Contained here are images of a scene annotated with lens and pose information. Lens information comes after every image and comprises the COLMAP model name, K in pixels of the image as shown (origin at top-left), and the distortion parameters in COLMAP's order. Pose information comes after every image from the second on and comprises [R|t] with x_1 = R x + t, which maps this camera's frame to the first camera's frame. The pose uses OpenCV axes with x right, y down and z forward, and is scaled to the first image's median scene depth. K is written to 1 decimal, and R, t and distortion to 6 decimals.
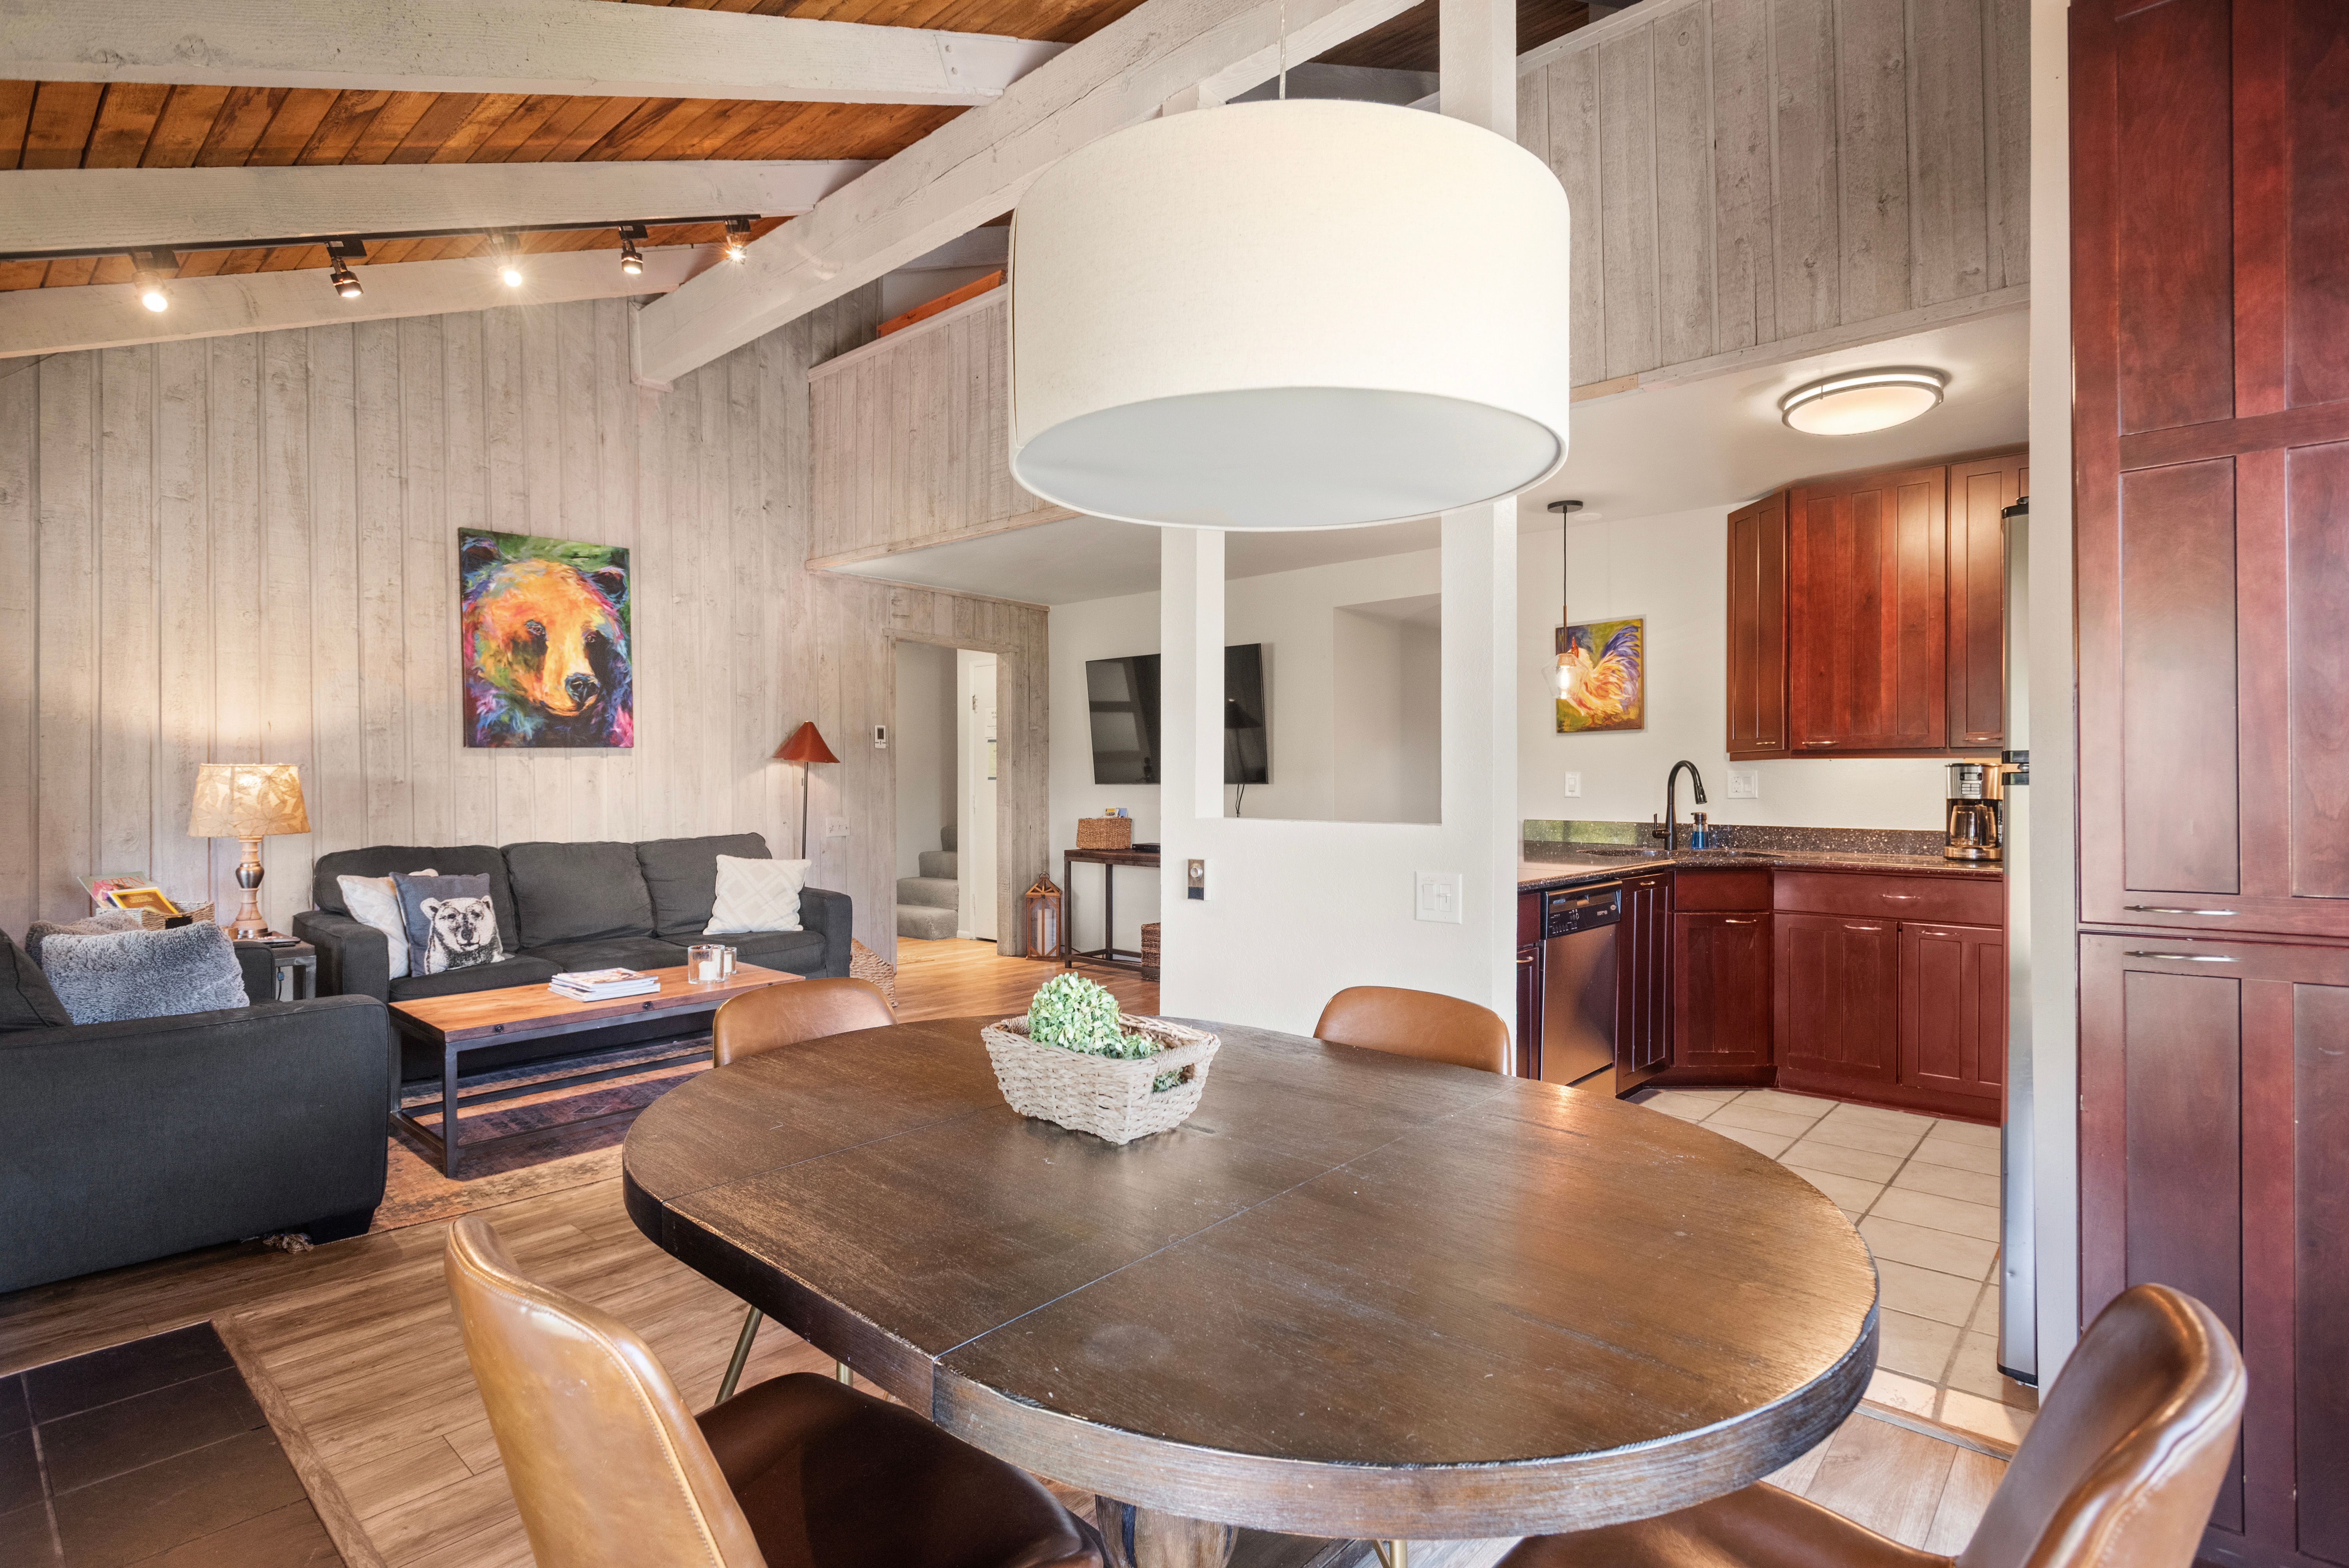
lens RADIAL K [[1186.5, 0, 1154.1], [0, 1186.5, 787.1], [0, 0, 1]] dist [0.013211, -0.010730]
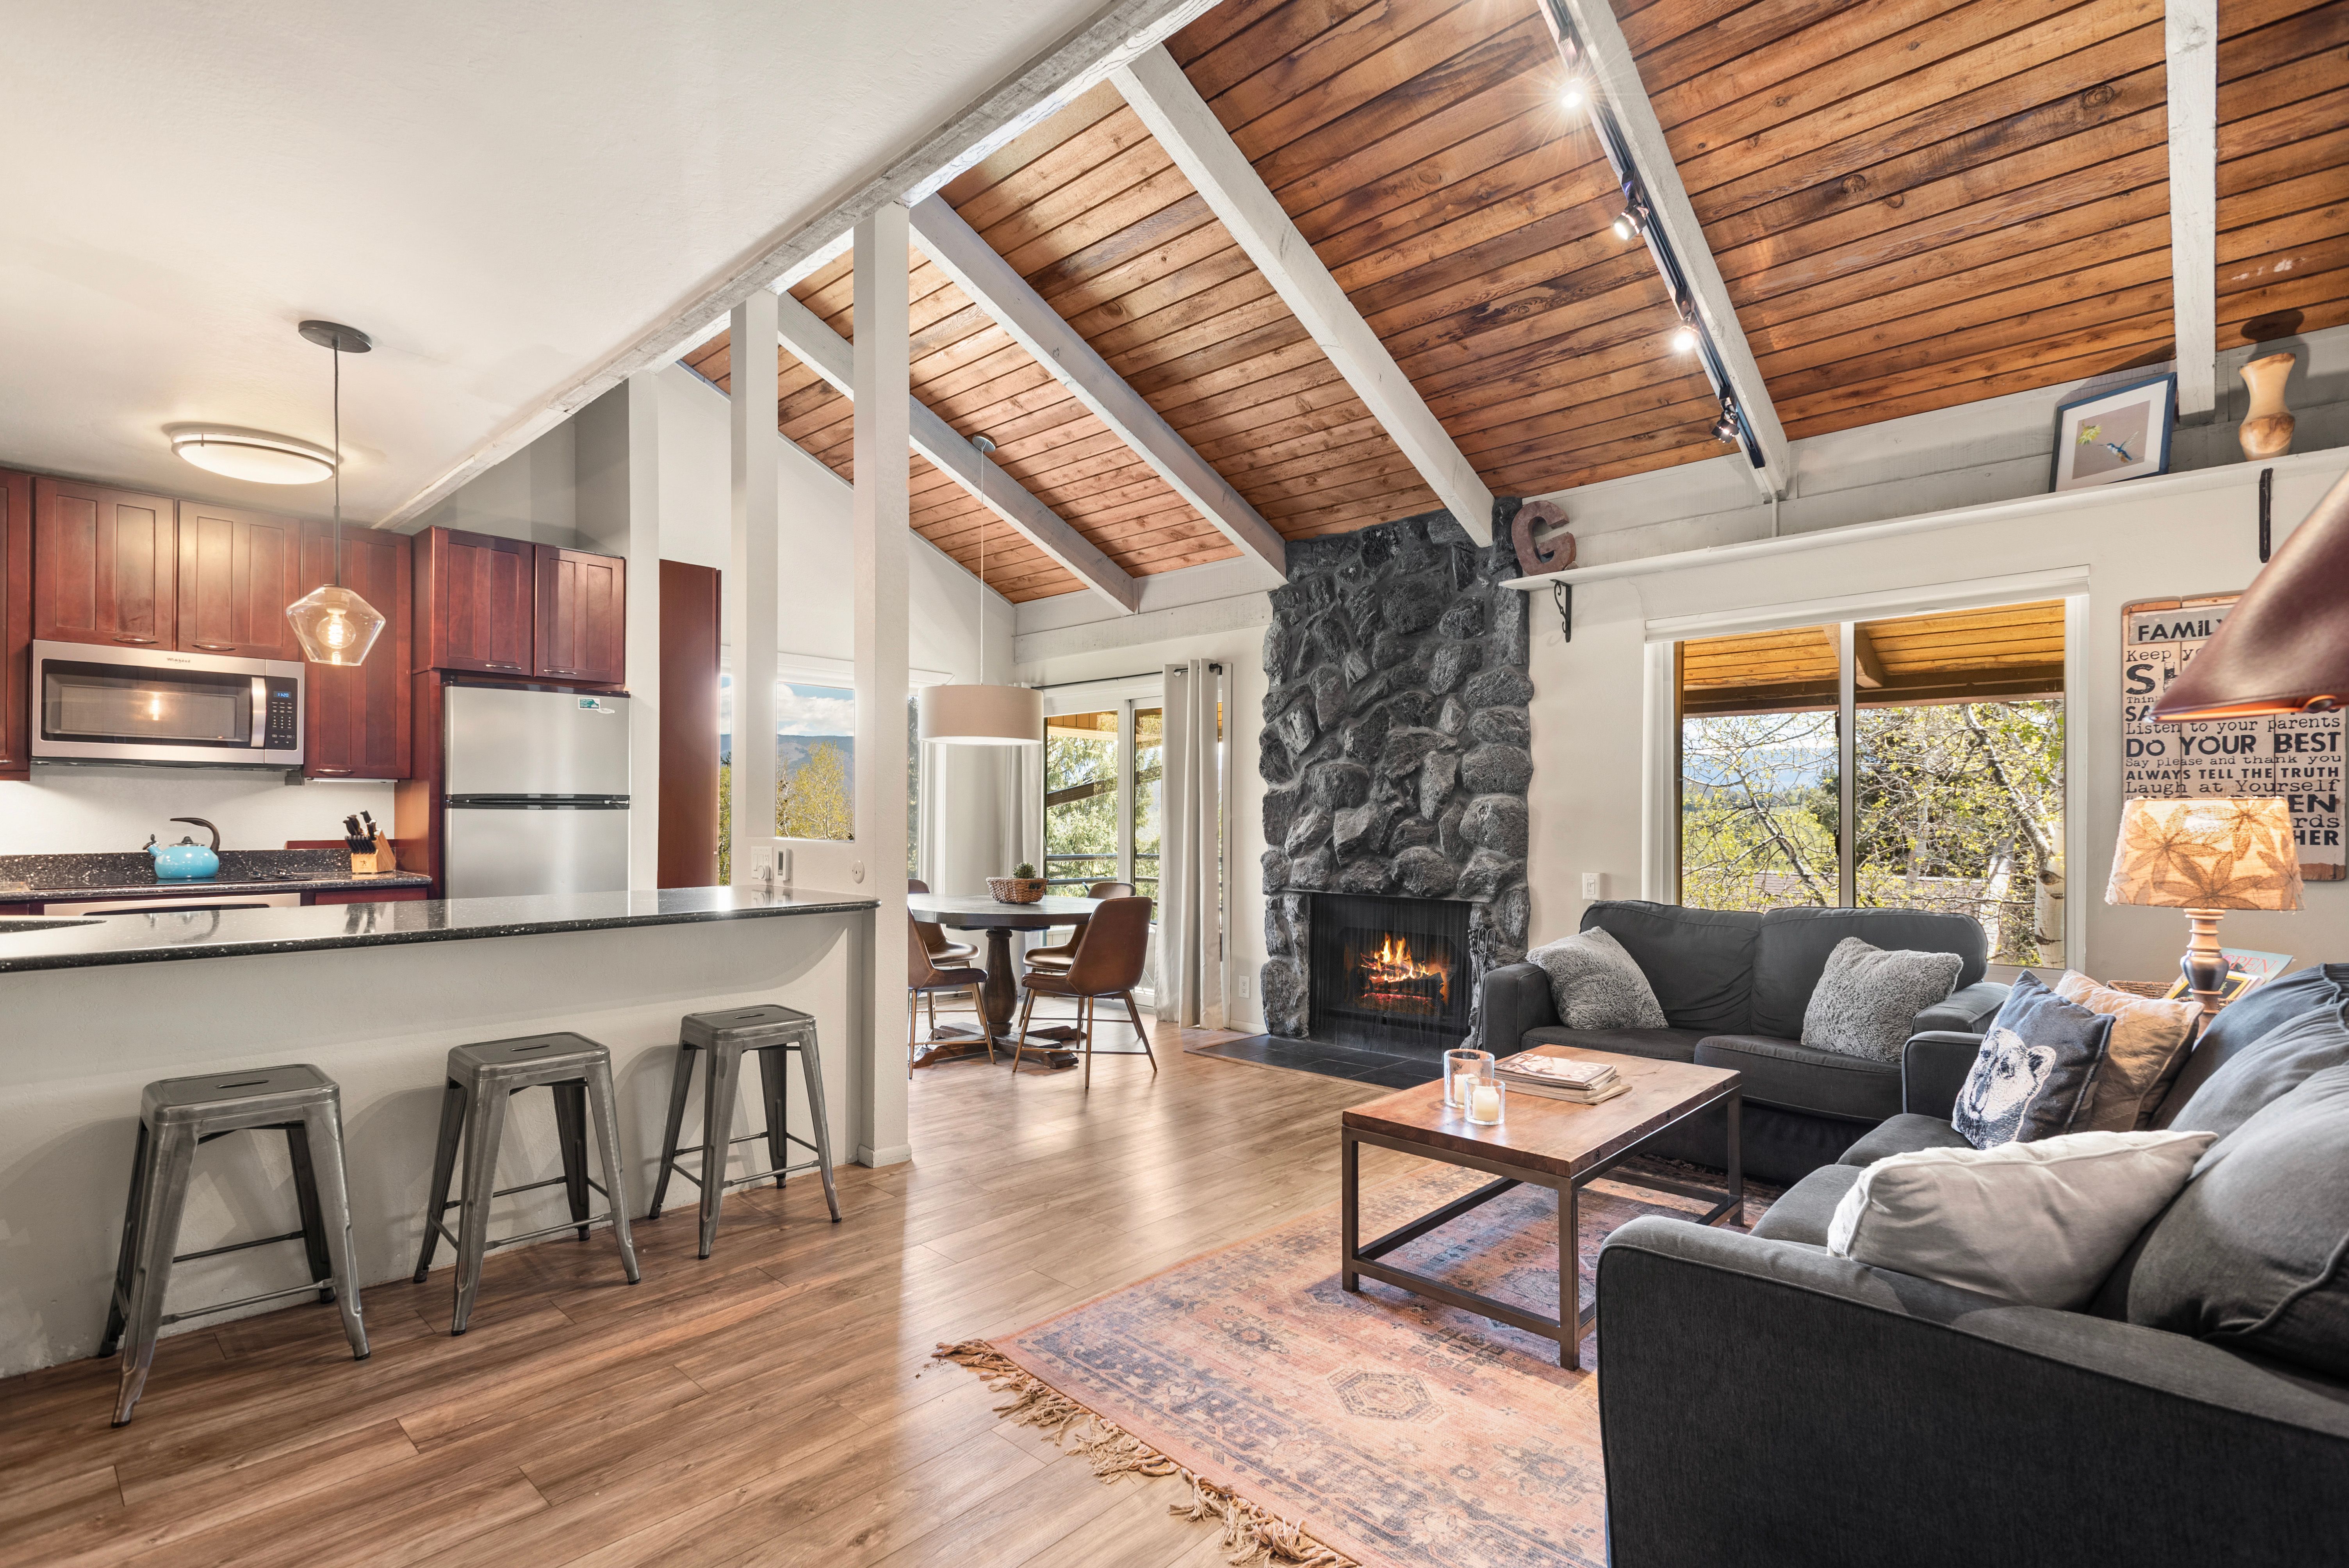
lens RADIAL K [[1093.1, 0, 1198.3], [0, 1093.1, 820.2], [0, 0, 1]] dist [0.010049, -0.000716]
pose [[-0.999857, -0.008485, -0.014621, -0.176082], [-0.008681, 0.999872, 0.013427, -0.009459], [0.014505, 0.013552, -0.999803, 1.397418]]
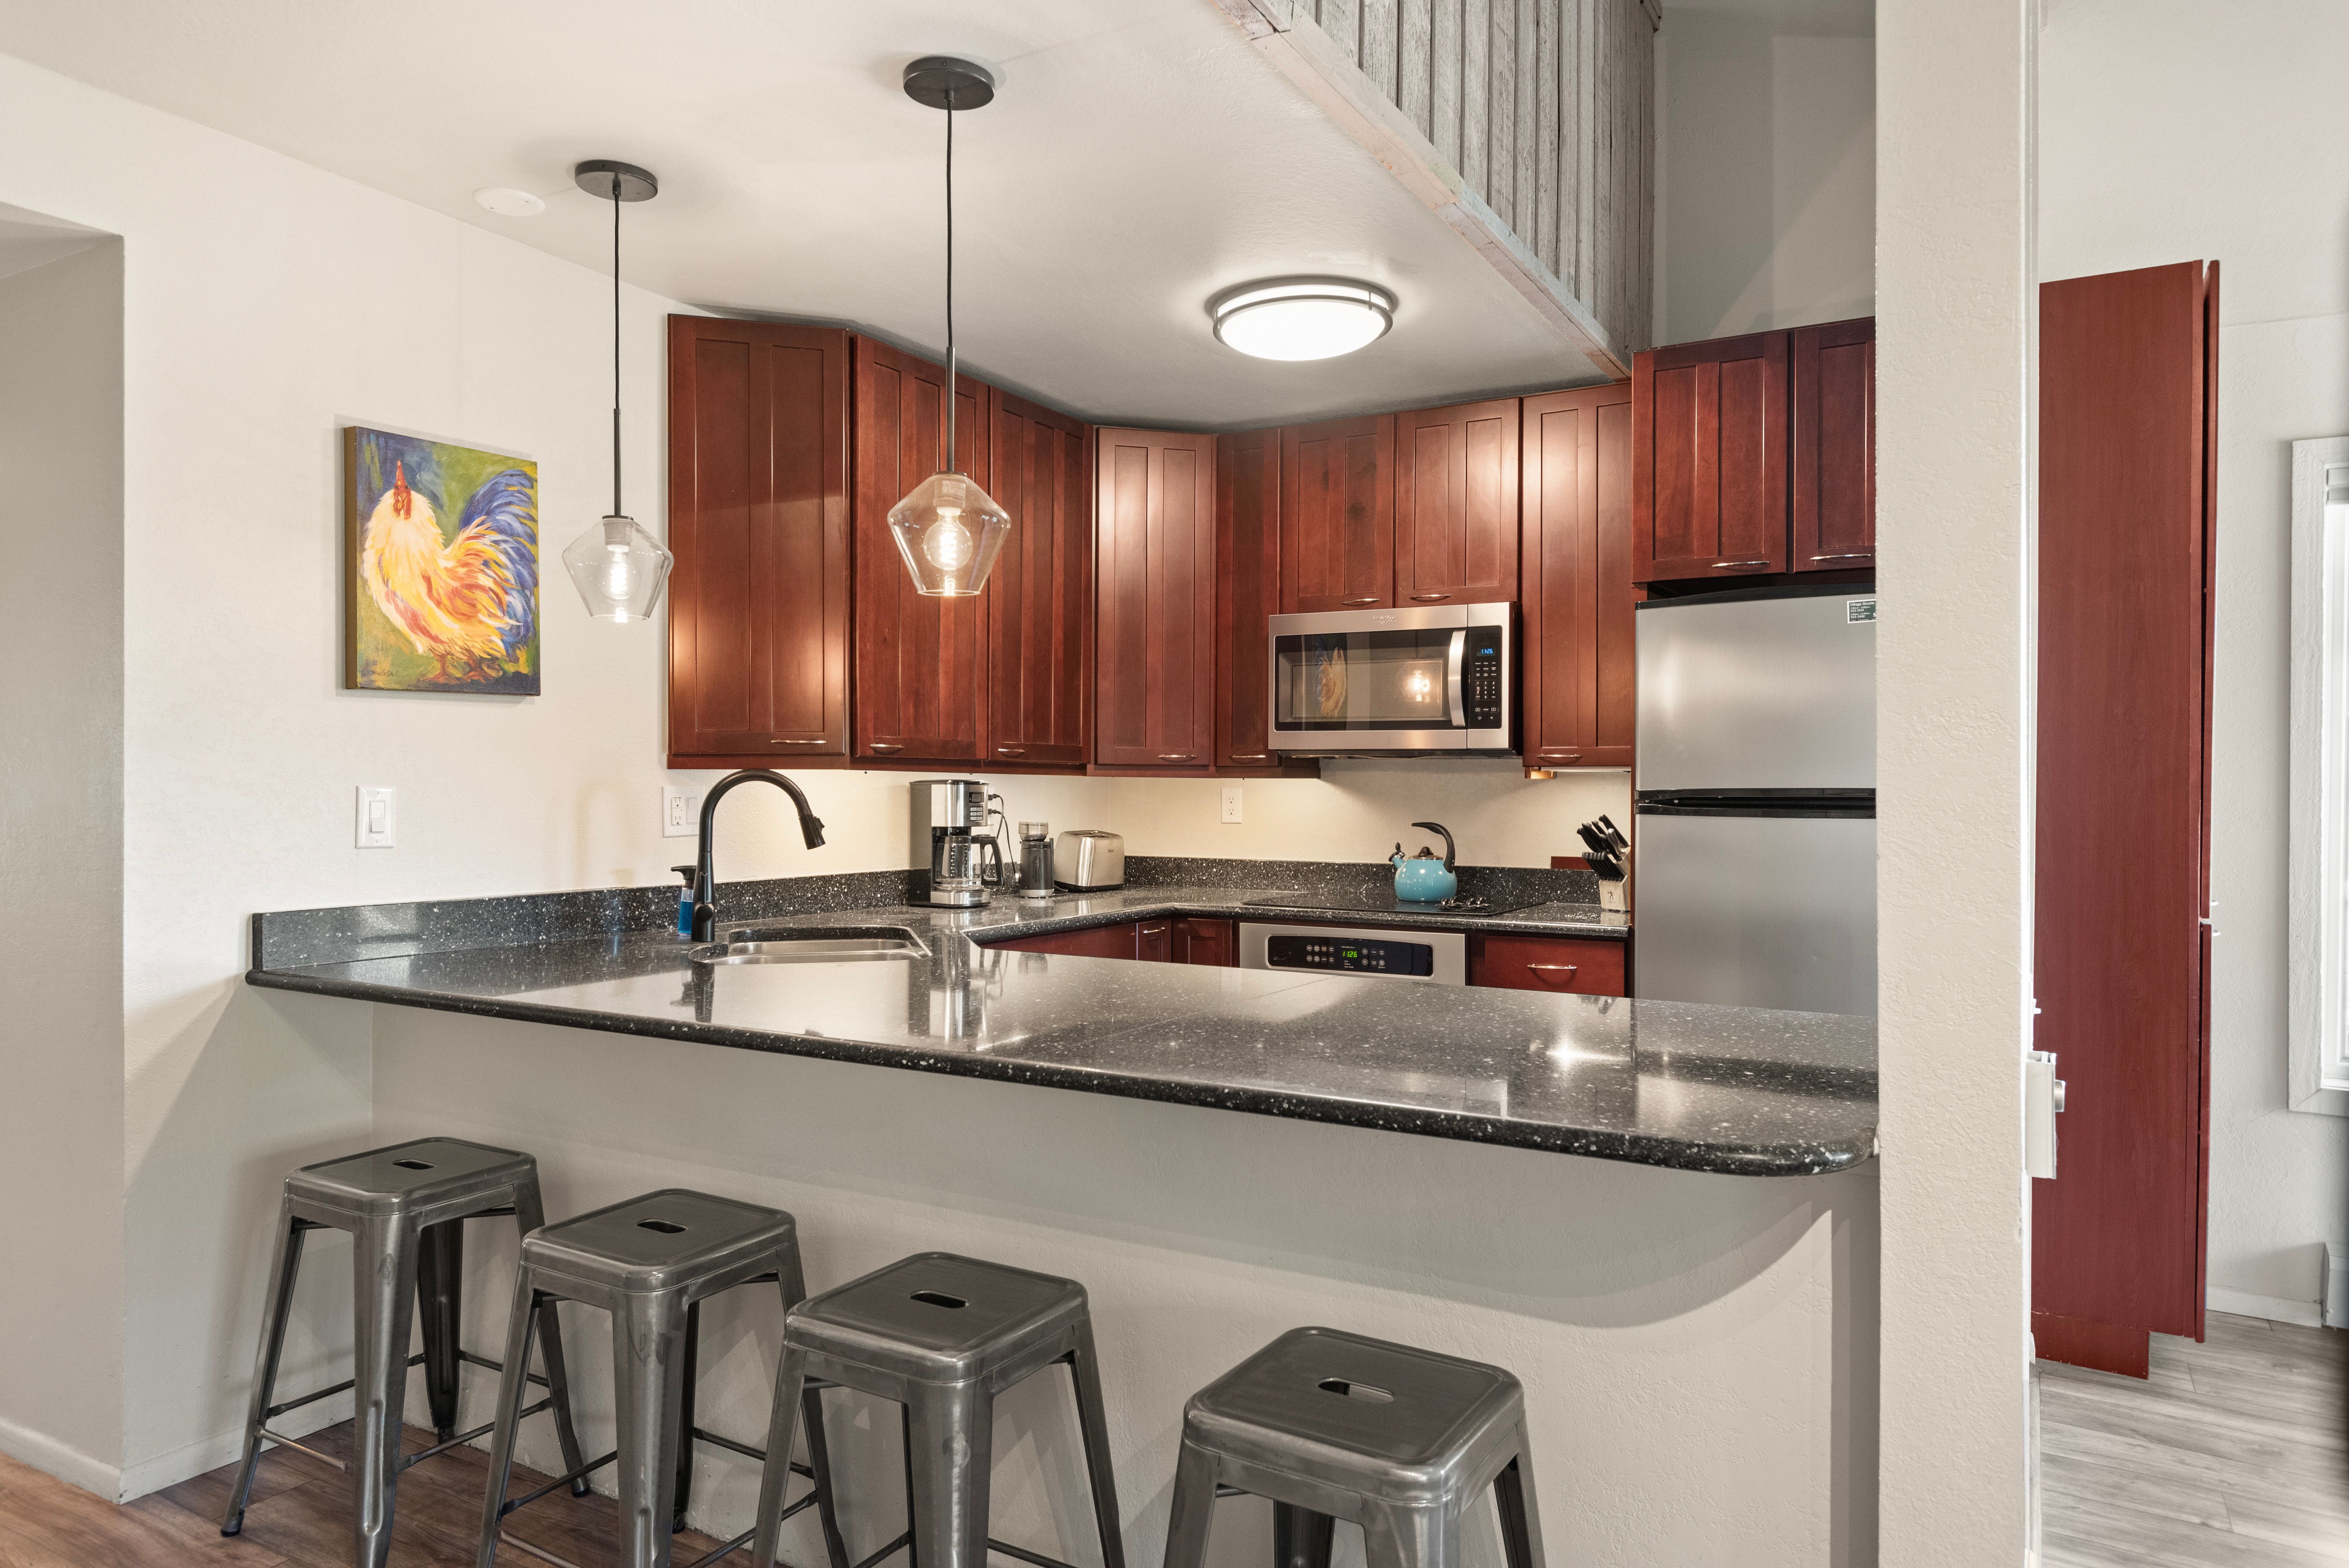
lens RADIAL K [[1474.4, 0, 1209.0], [0, 1474.4, 774.1], [0, 0, 1]] dist [0.004039, 0.001893]
pose [[-0.237694, 0.002341, 0.971337, -0.224359], [-0.004034, 0.999986, -0.003398, -0.017829], [-0.971332, -0.004726, -0.237681, 0.897014]]
